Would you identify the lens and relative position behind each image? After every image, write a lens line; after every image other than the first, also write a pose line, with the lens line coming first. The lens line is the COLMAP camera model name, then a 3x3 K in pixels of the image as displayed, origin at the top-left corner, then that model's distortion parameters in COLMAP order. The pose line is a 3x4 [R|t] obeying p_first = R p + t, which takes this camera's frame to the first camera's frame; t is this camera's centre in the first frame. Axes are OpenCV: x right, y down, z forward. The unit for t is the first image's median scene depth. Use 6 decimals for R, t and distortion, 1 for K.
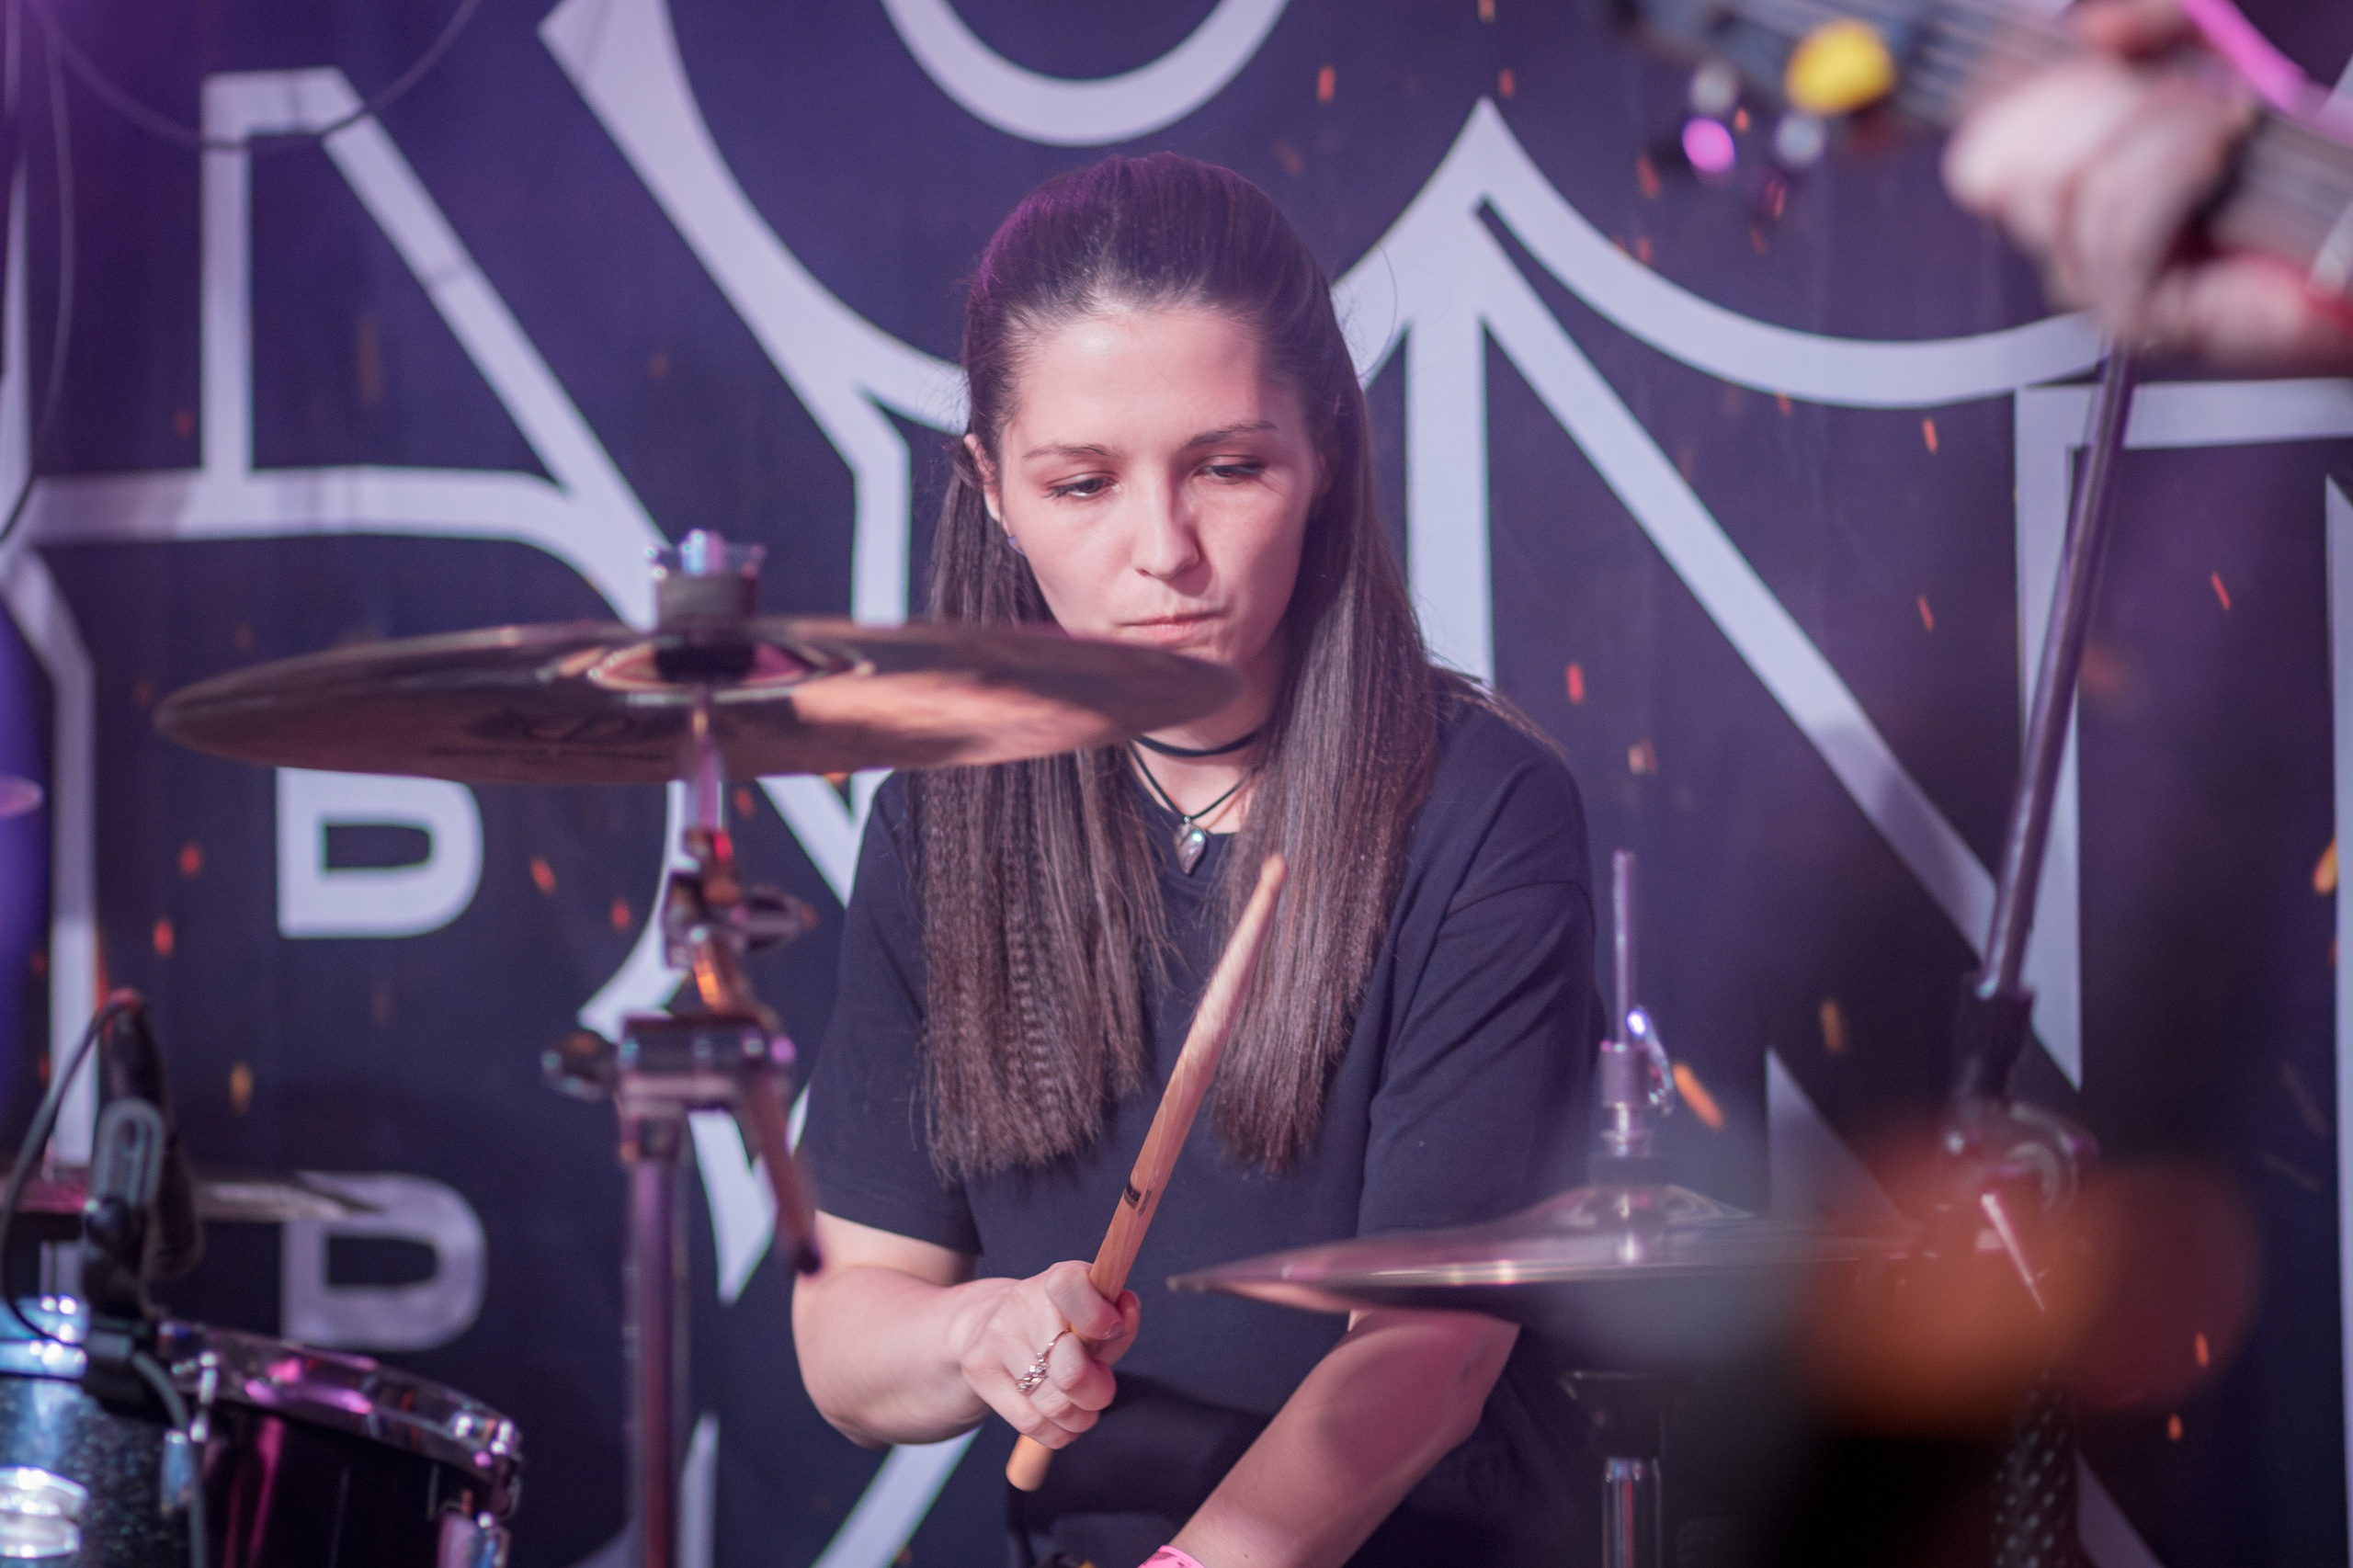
lens RADIAL K [[9806.5, 0, 1194.5], [0, 9806.5, 800.5], [0, 0, 1]] dist [0.444531, 0.000000]
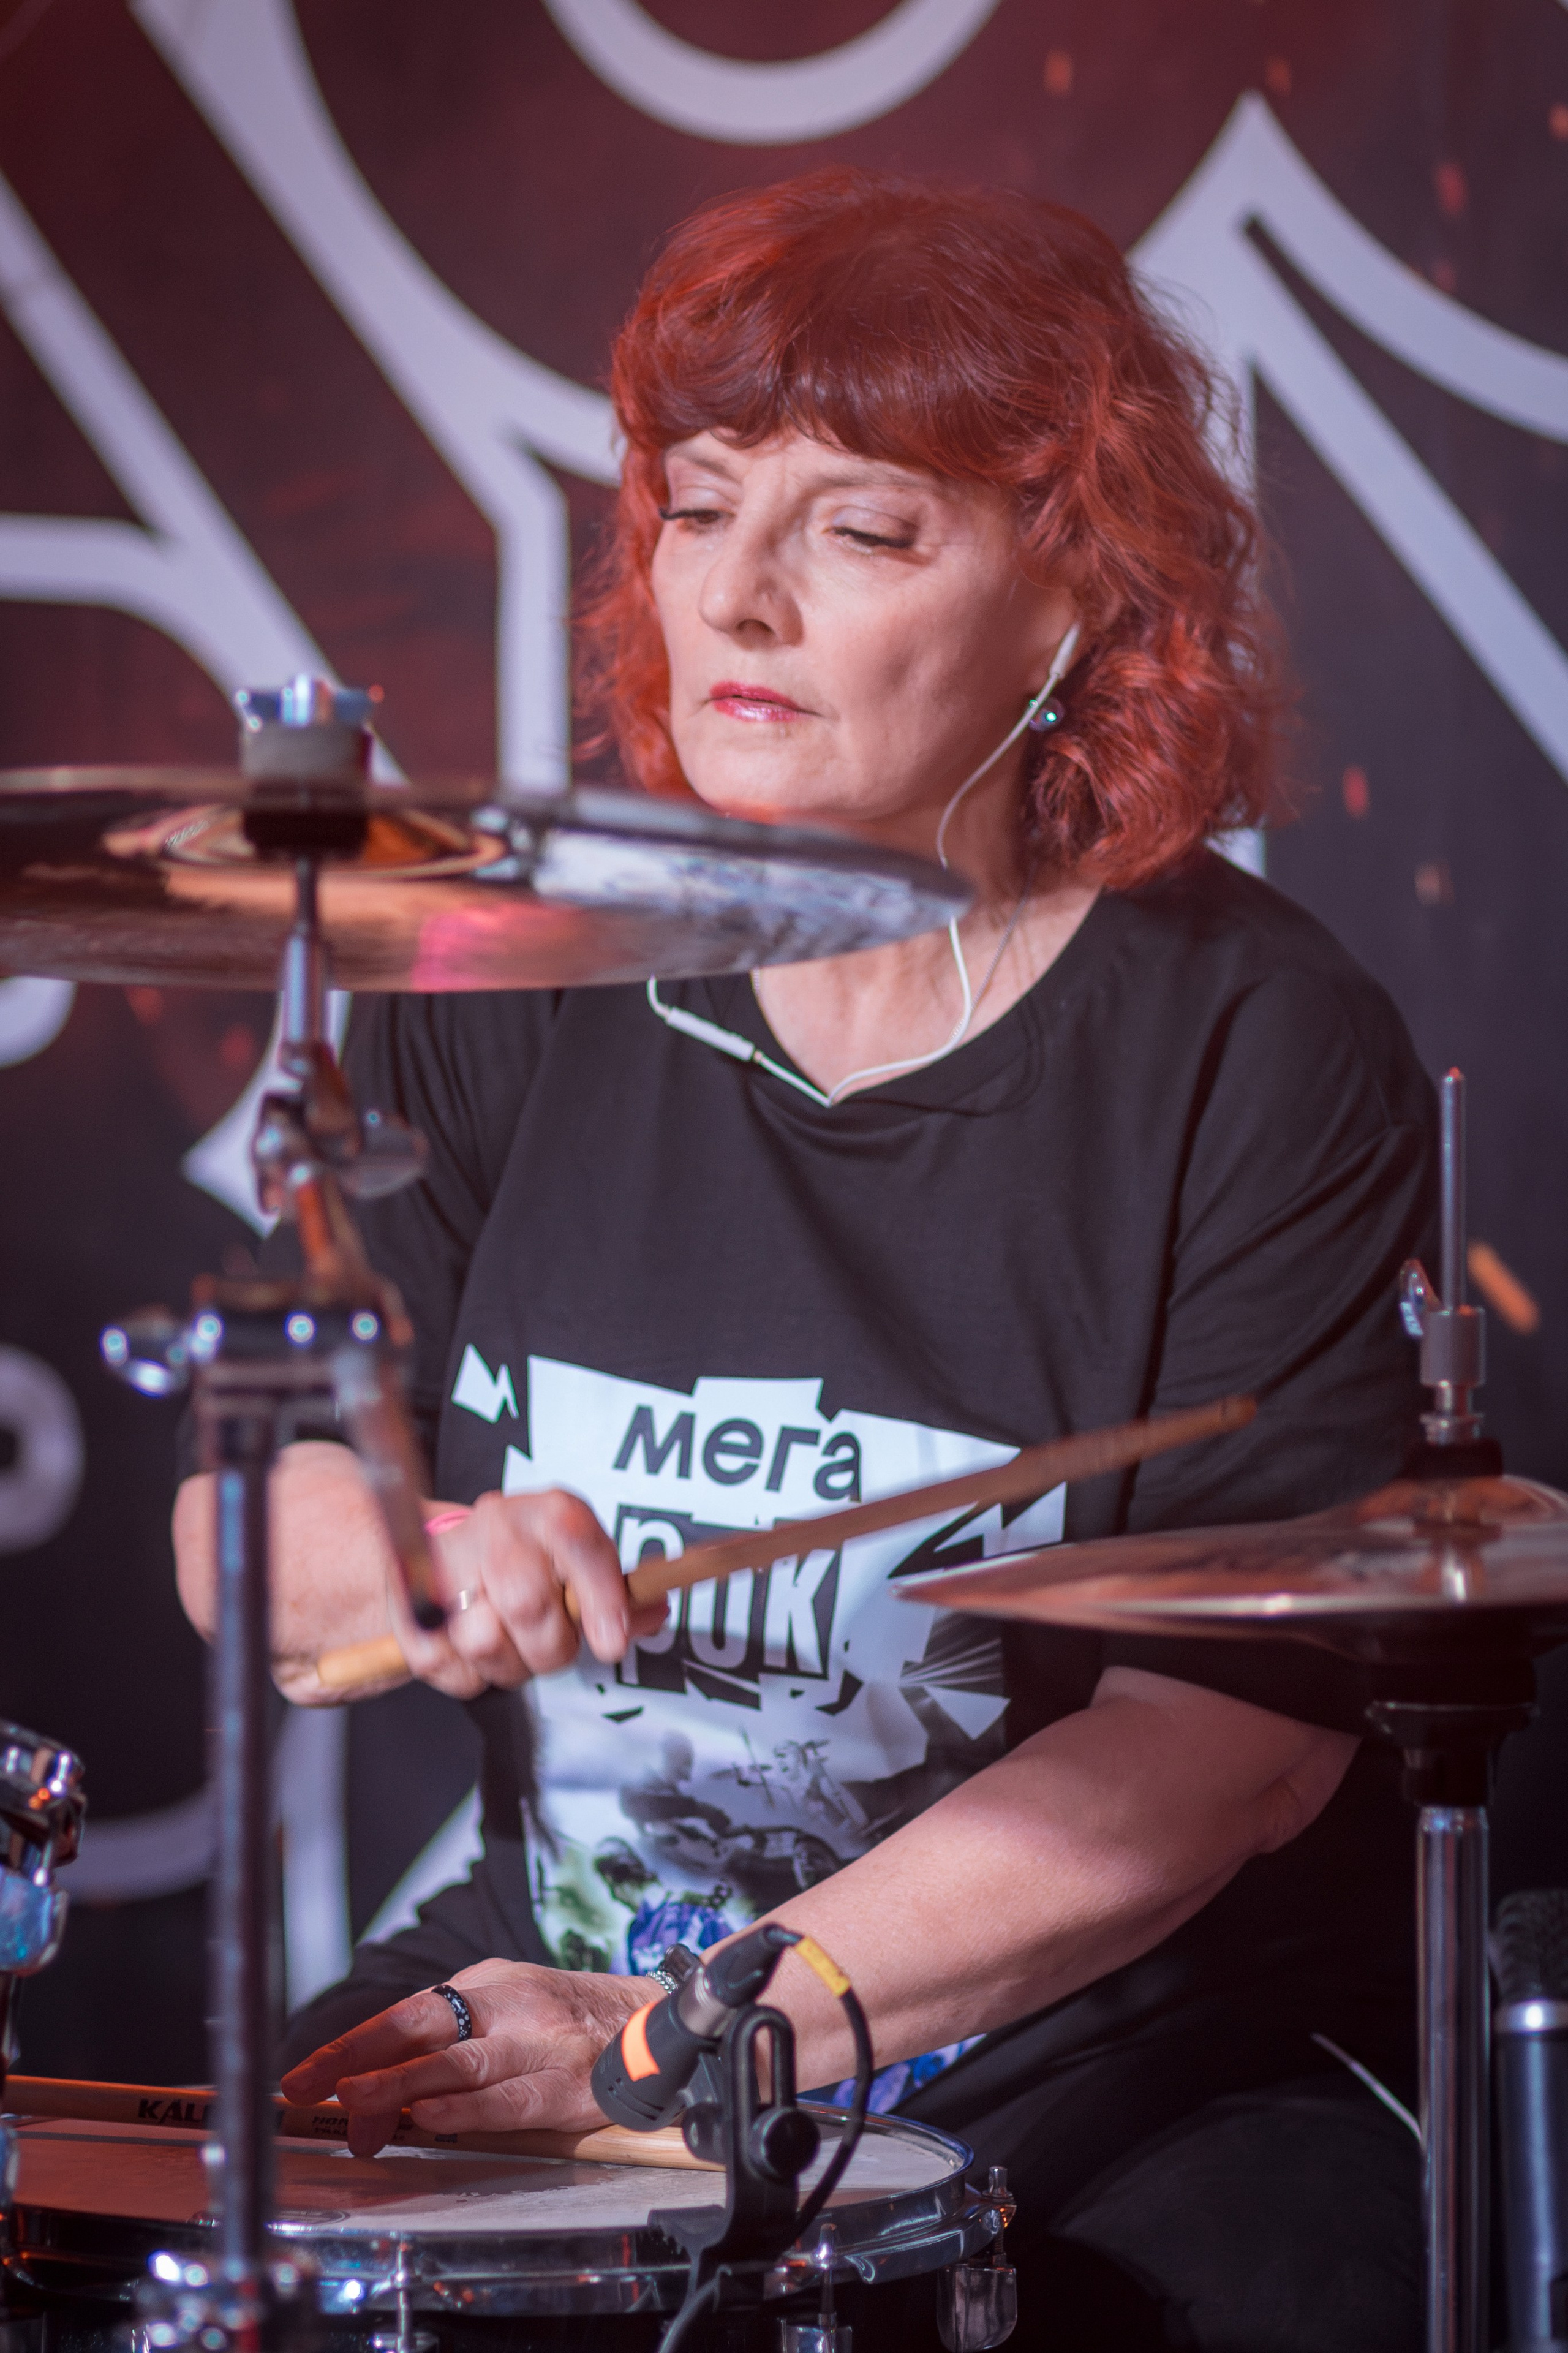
lens RADIAL K [[9805.9, 0, 793.6], [0, 9805.9, 1165.2], [0, 0, 1]] dist [0.444531, 0.000000]
pose [[0.999983, 0.003145, -0.004973, -0.005320], [-0.002902, 0.998843, 0.048000, -0.021813], [0.005118, -0.047985, 0.998835, 0.169051]]
